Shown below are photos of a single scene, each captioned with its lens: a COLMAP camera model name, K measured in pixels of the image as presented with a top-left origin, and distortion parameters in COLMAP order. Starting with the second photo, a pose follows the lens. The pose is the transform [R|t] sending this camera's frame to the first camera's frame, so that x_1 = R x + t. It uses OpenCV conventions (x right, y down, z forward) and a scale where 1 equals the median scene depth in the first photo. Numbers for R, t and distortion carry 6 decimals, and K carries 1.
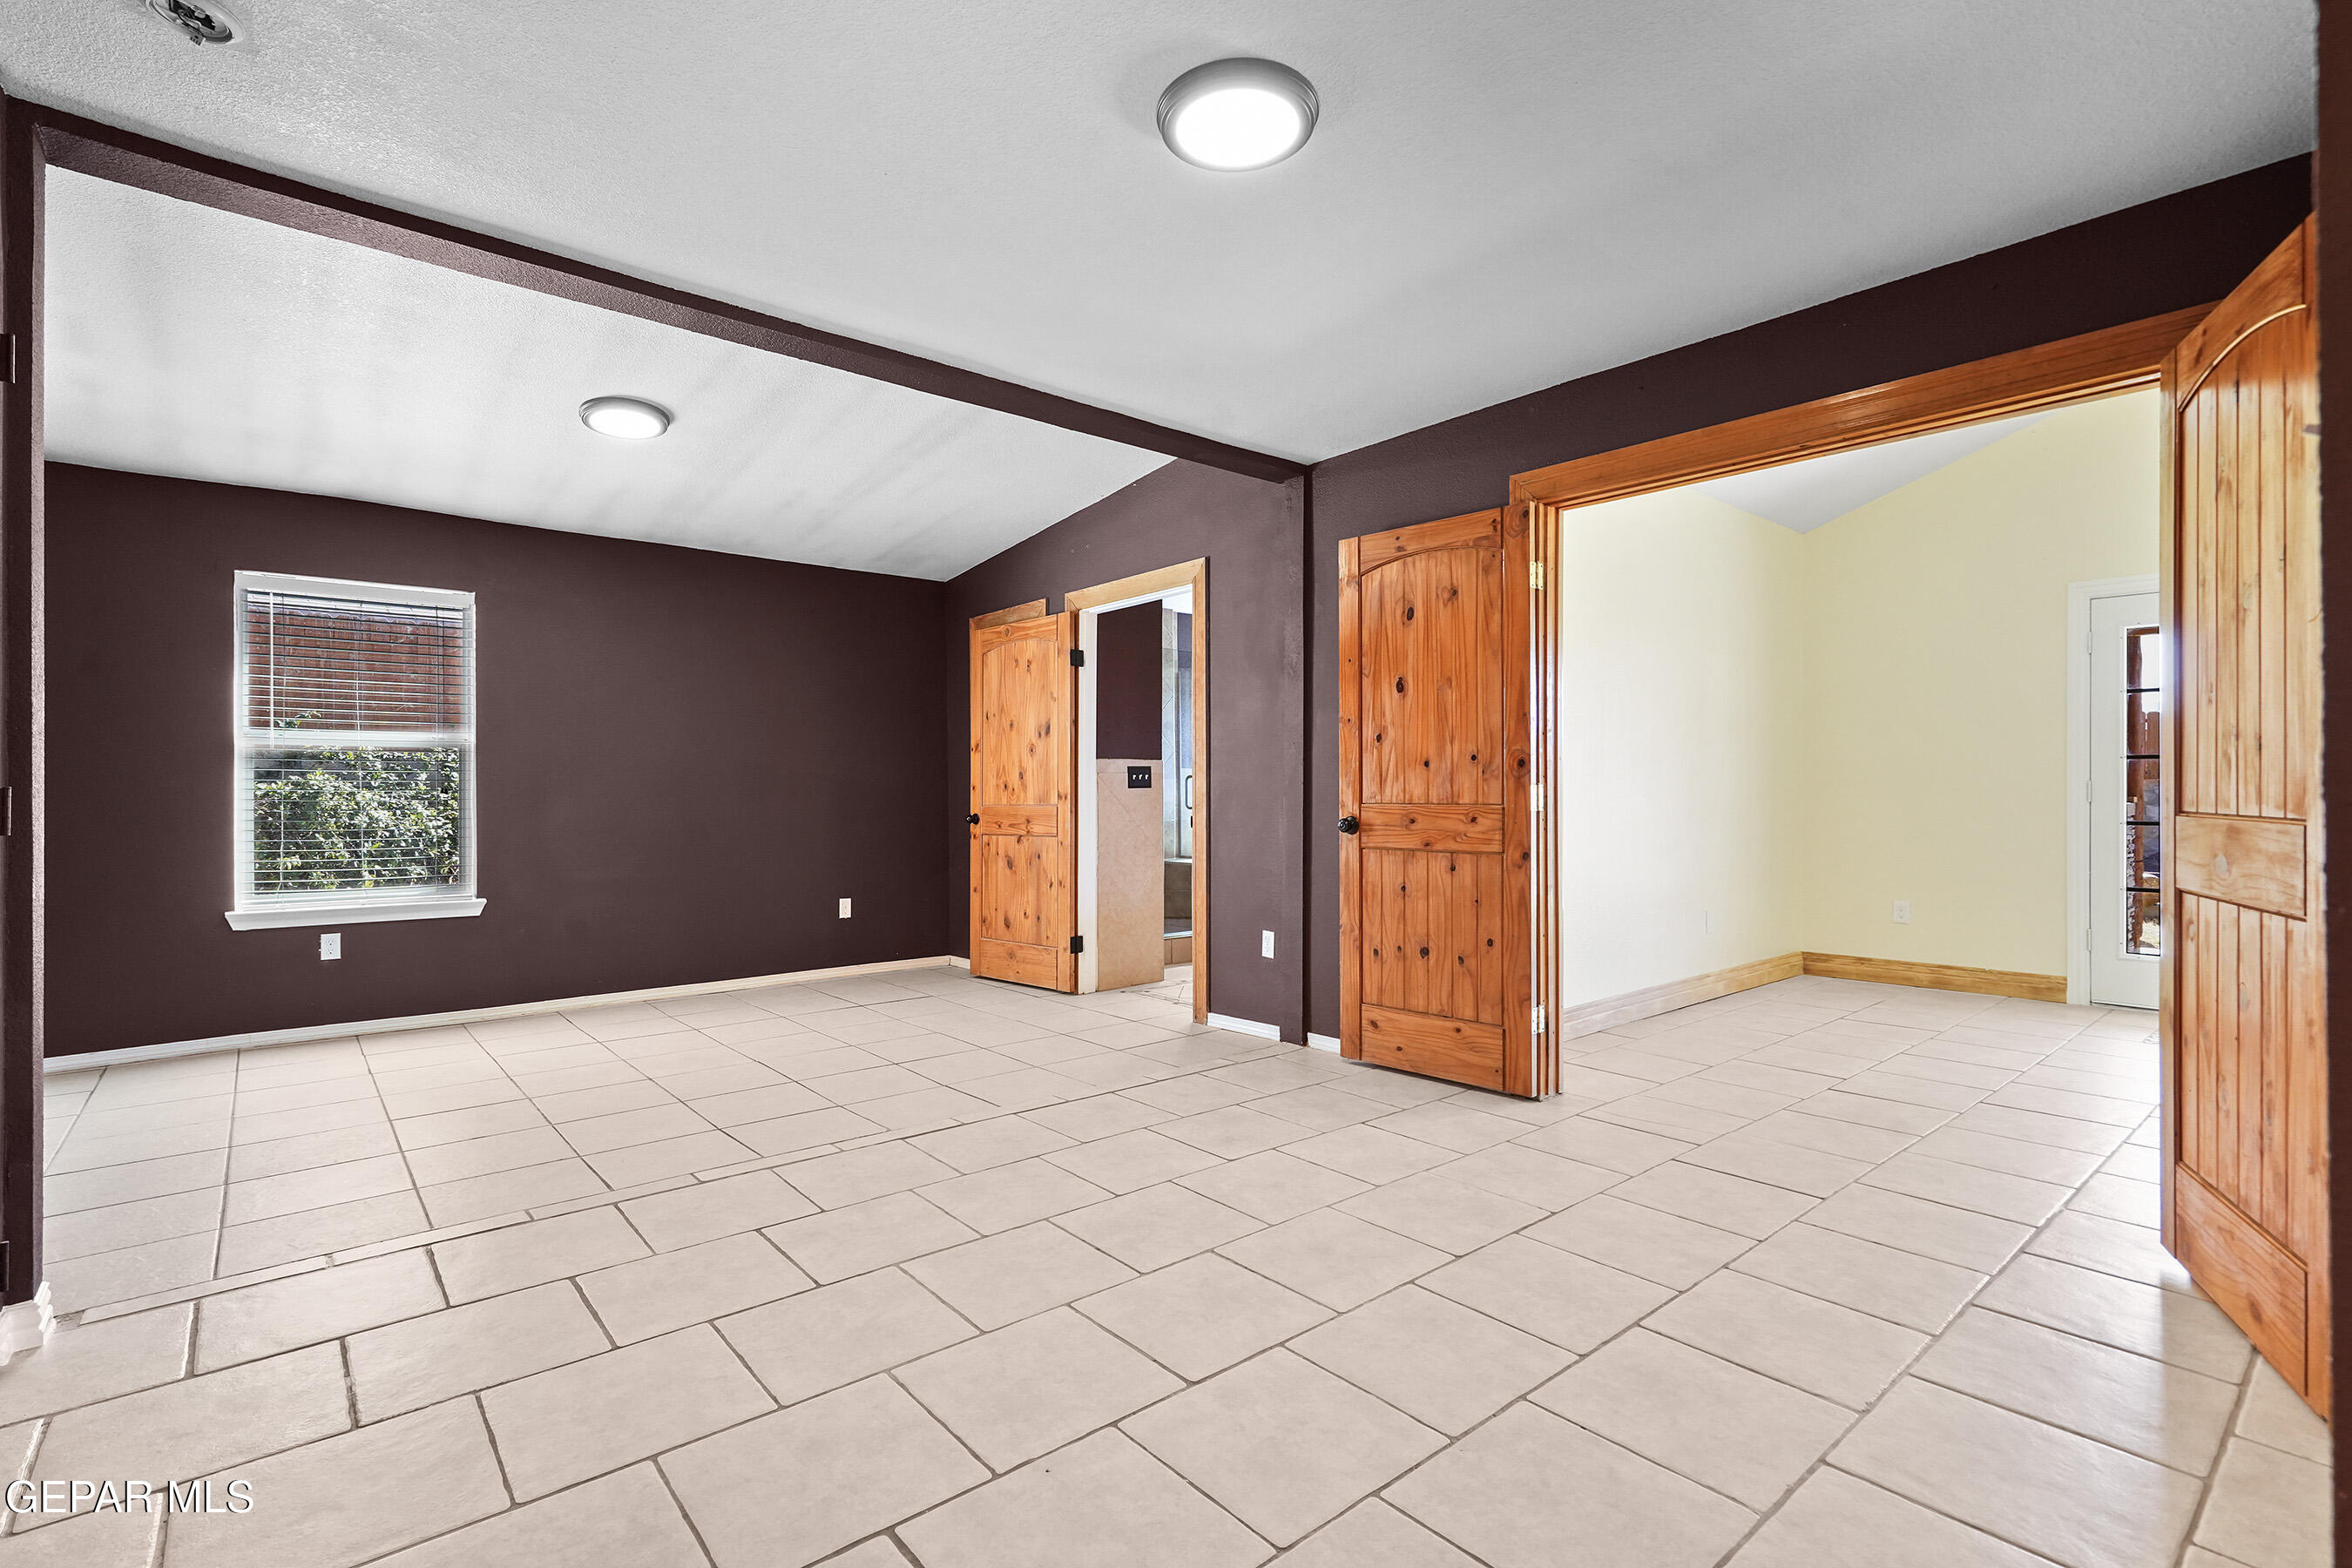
lens RADIAL K [[1083.0, 0, 1179.0], [0, 1083.0, 787.3], [0, 0, 1]] dist [0.004670, 0.000088]
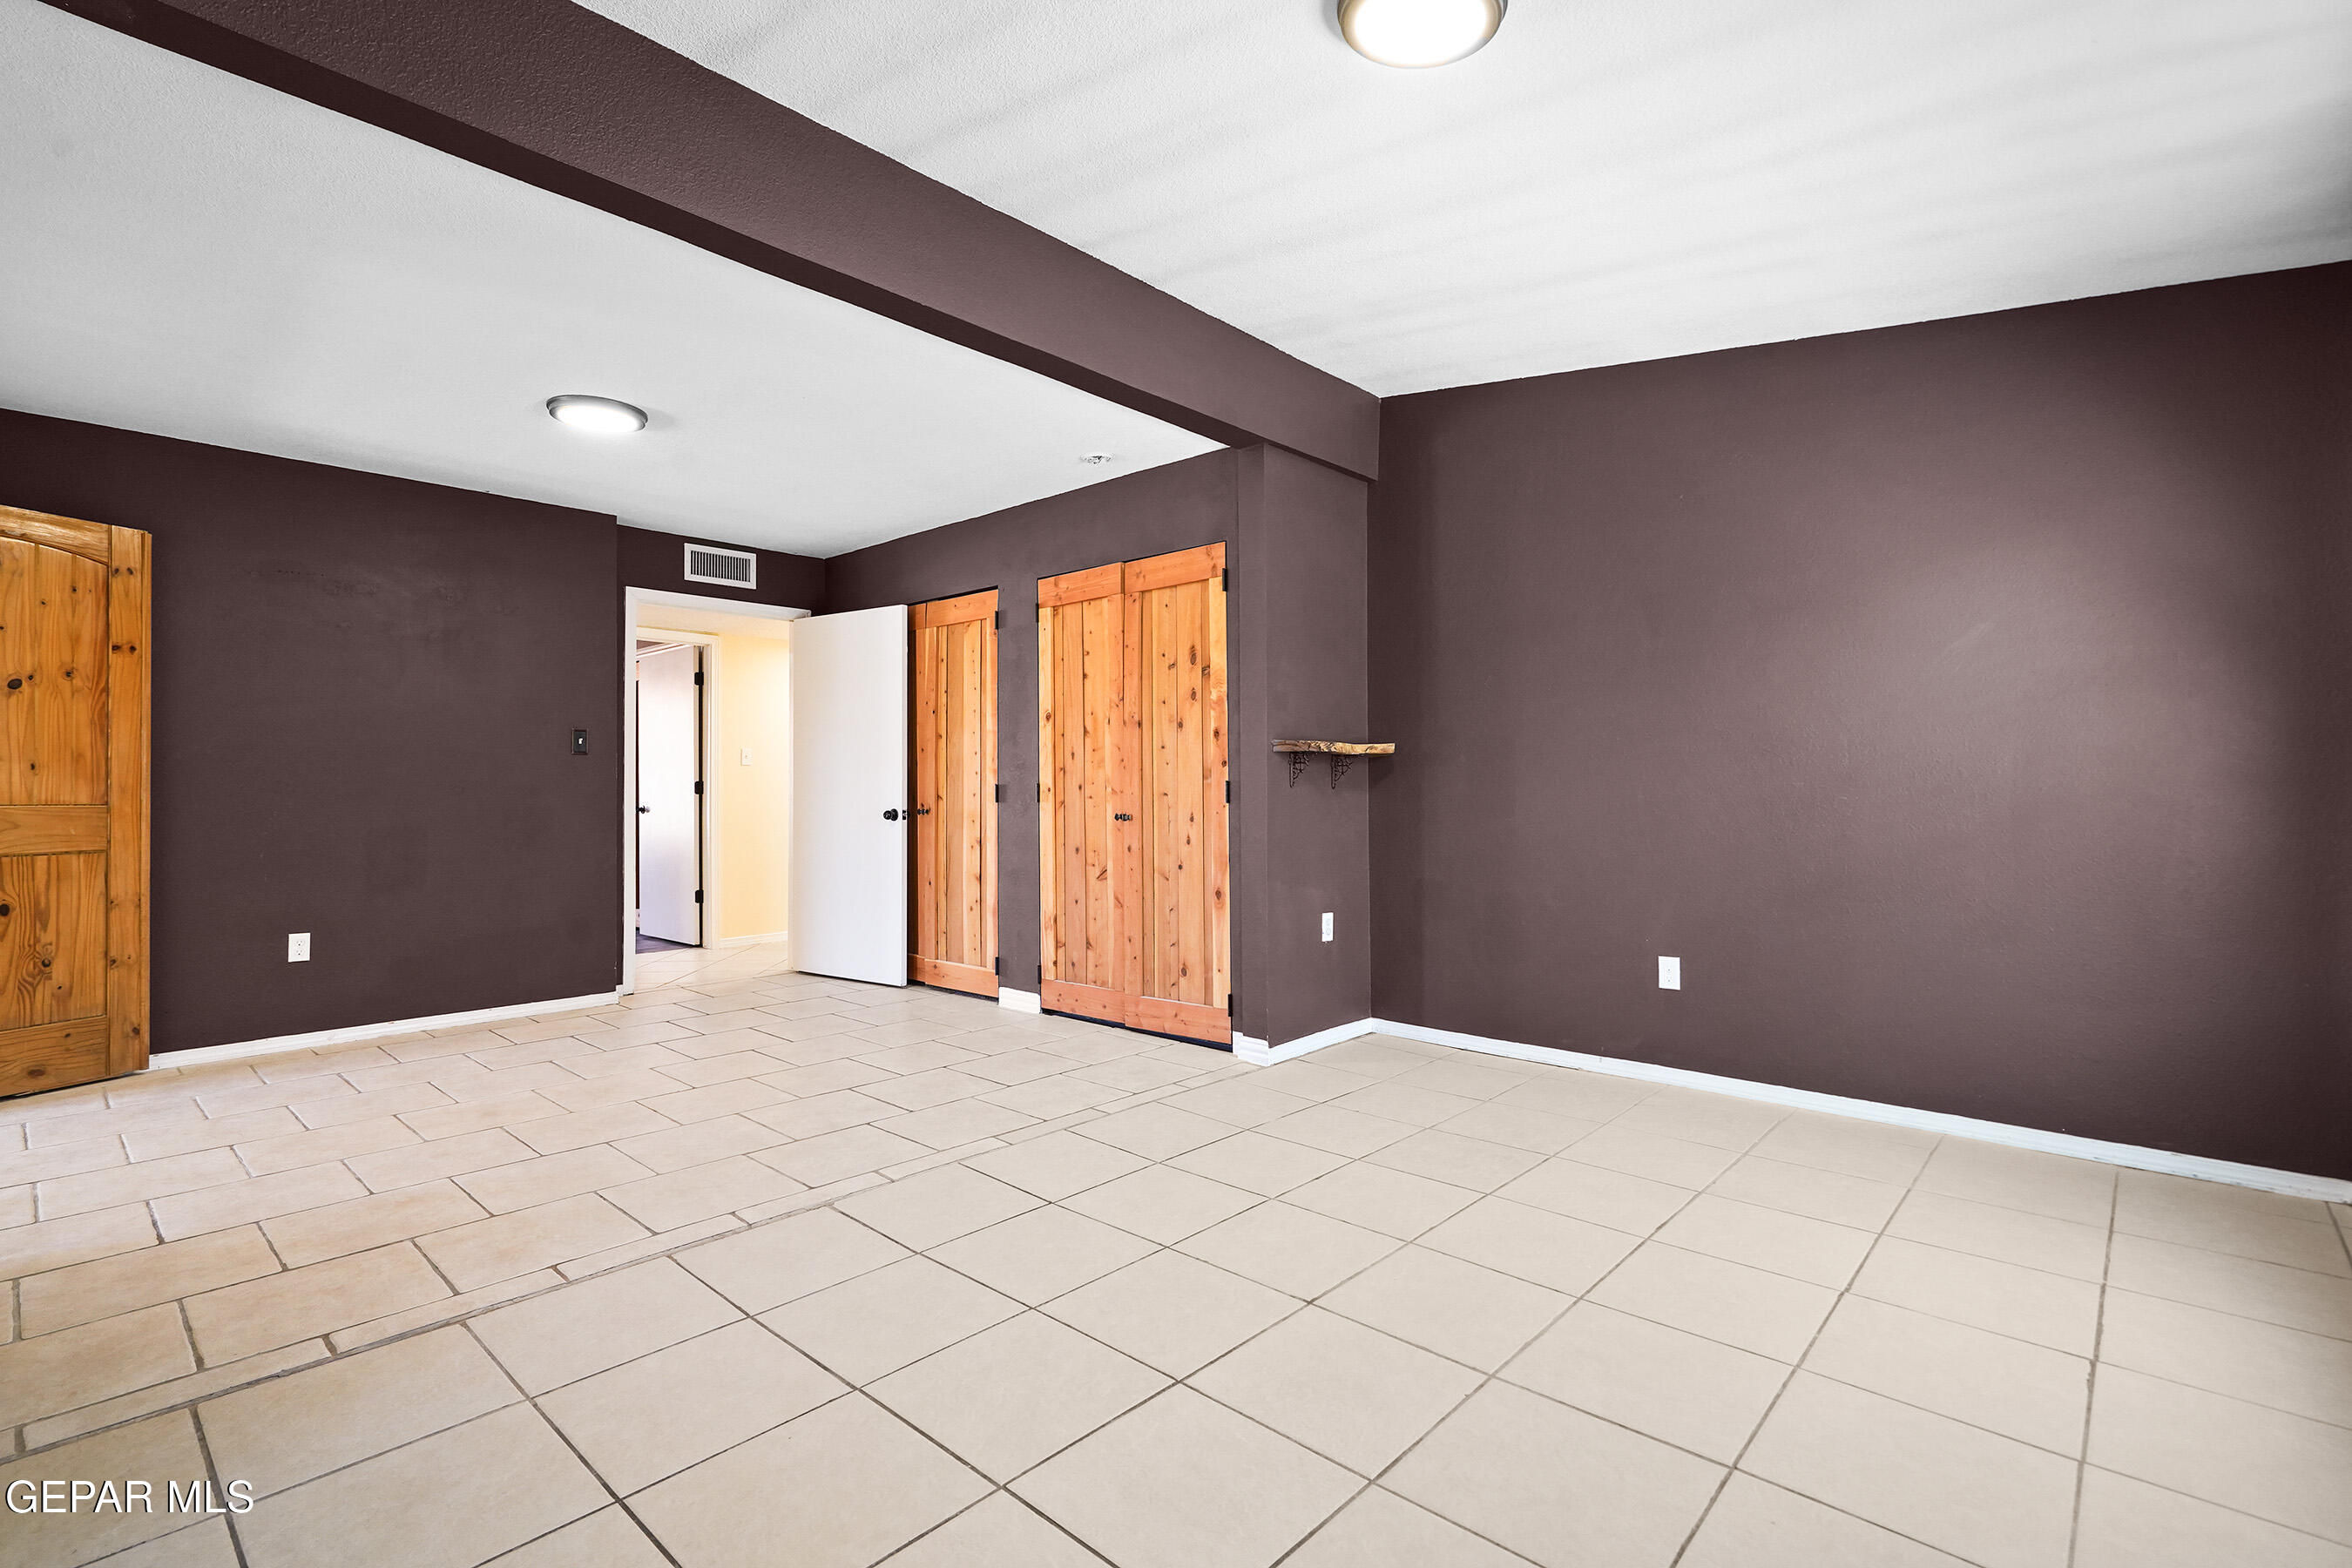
lens RADIAL K [[1083.0, 0, 1164.5], [0, 1083.0, 795.0], [0, 0, 1]] dist [0.004670, 0.000088]
pose [[-0.992945, 0.004255, -0.118496, -0.342433], [0.004261, 0.999991, 0.000199, 0.007899], [0.118496, -0.000307, -0.992954, 1.501684]]
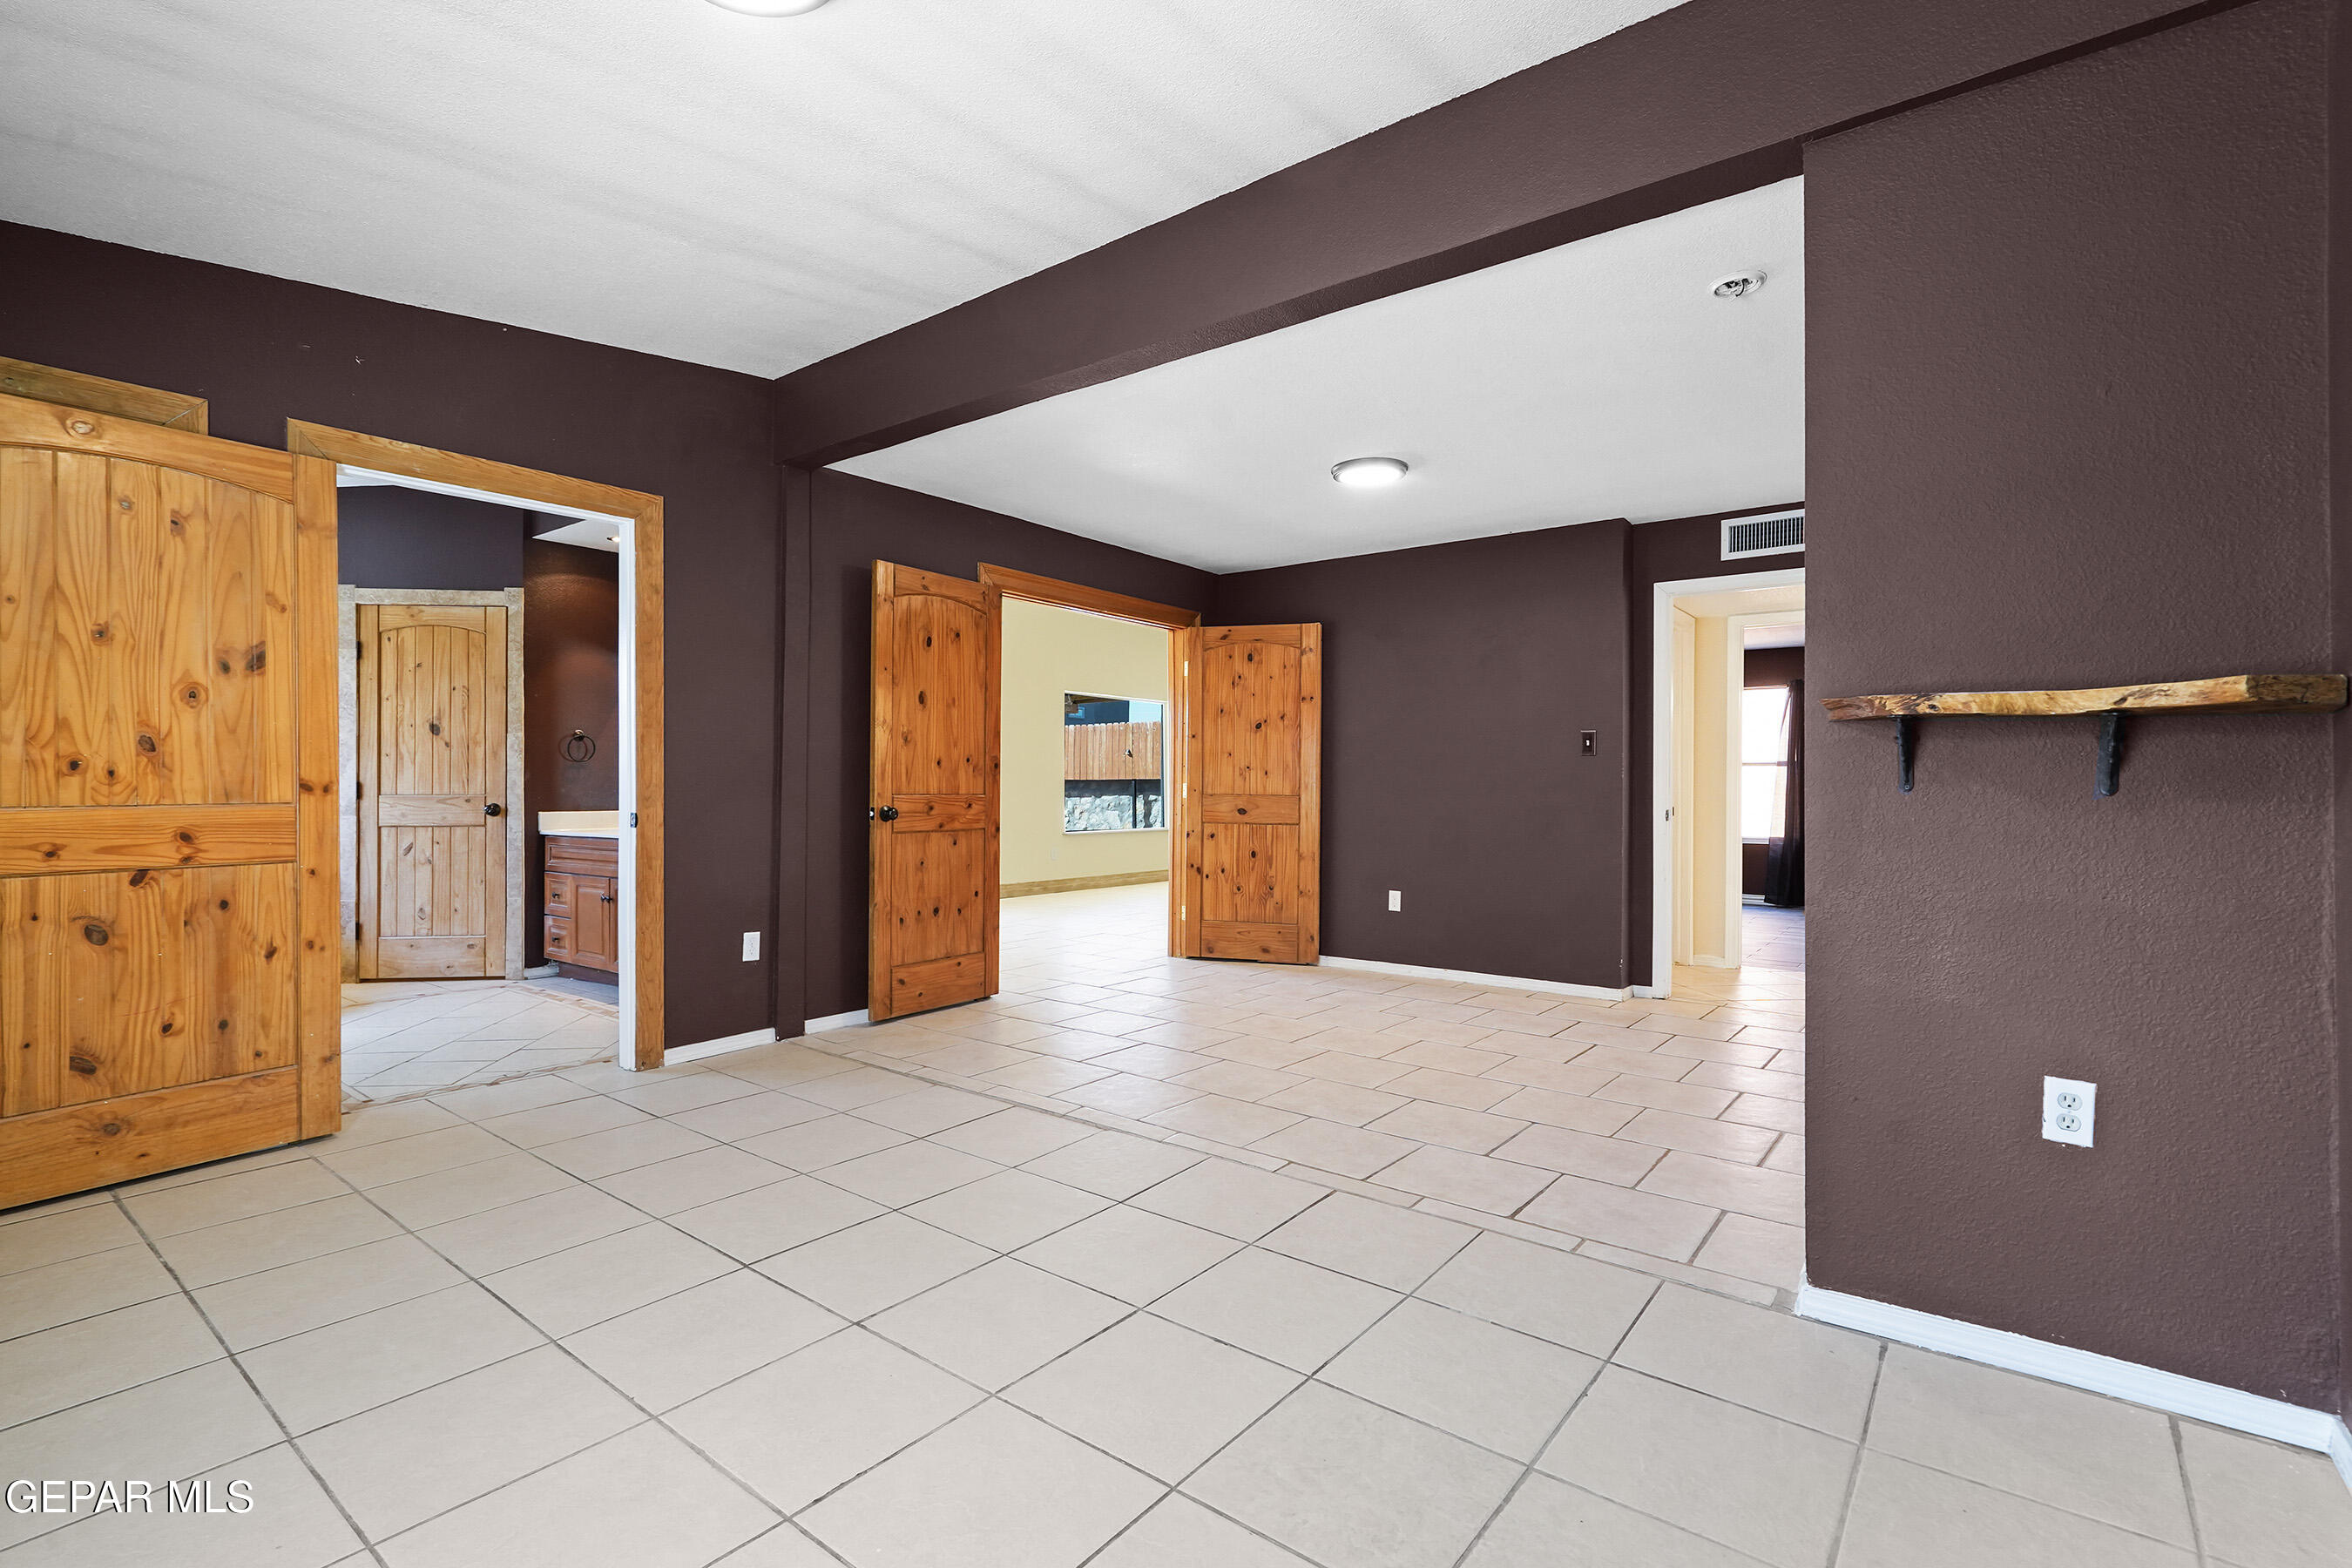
lens RADIAL K [[1083.0, 0, 1168.0], [0, 1083.0, 779.2], [0, 0, 1]] dist [0.004670, 0.000088]
pose [[-0.193289, 0.006068, 0.981123, -1.014974], [-0.012199, 0.999889, -0.008588, 0.004812], [-0.981066, -0.013629, -0.193193, 0.930619]]
